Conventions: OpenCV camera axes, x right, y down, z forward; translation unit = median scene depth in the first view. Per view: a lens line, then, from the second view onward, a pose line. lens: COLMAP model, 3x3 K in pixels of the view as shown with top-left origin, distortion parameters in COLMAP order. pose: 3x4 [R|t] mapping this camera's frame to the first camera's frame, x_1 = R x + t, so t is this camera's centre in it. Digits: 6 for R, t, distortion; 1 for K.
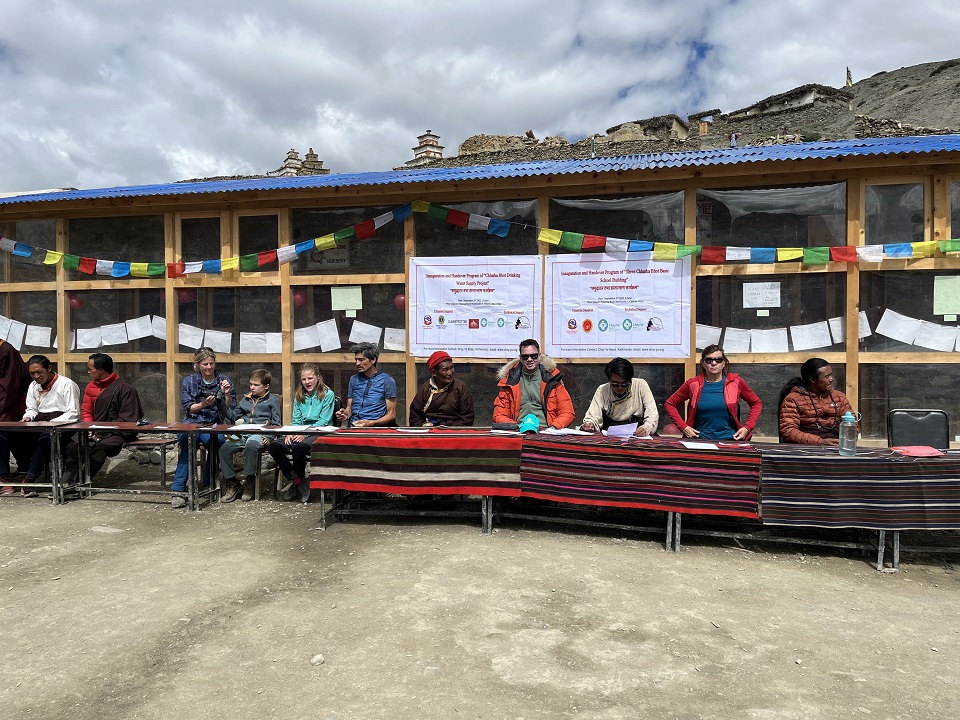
lens RADIAL K [[724.7, 0, 480.2], [0, 724.7, 364.0], [0, 0, 1]] dist [0.078151, -0.094994]
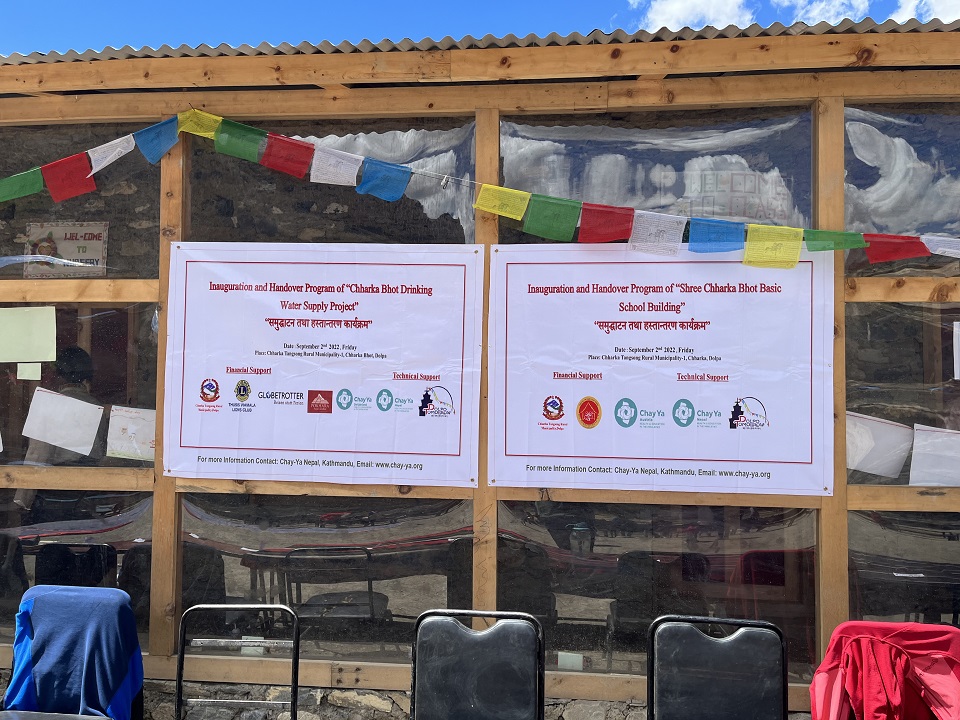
lens RADIAL K [[724.7, 0, 483.2], [0, 724.7, 356.7], [0, 0, 1]] dist [0.078151, -0.094994]
pose [[0.992723, 0.019151, 0.118884, 0.034628], [-0.011424, 0.997798, -0.065342, -0.055032], [-0.119873, 0.063508, 0.990756, 0.568333]]
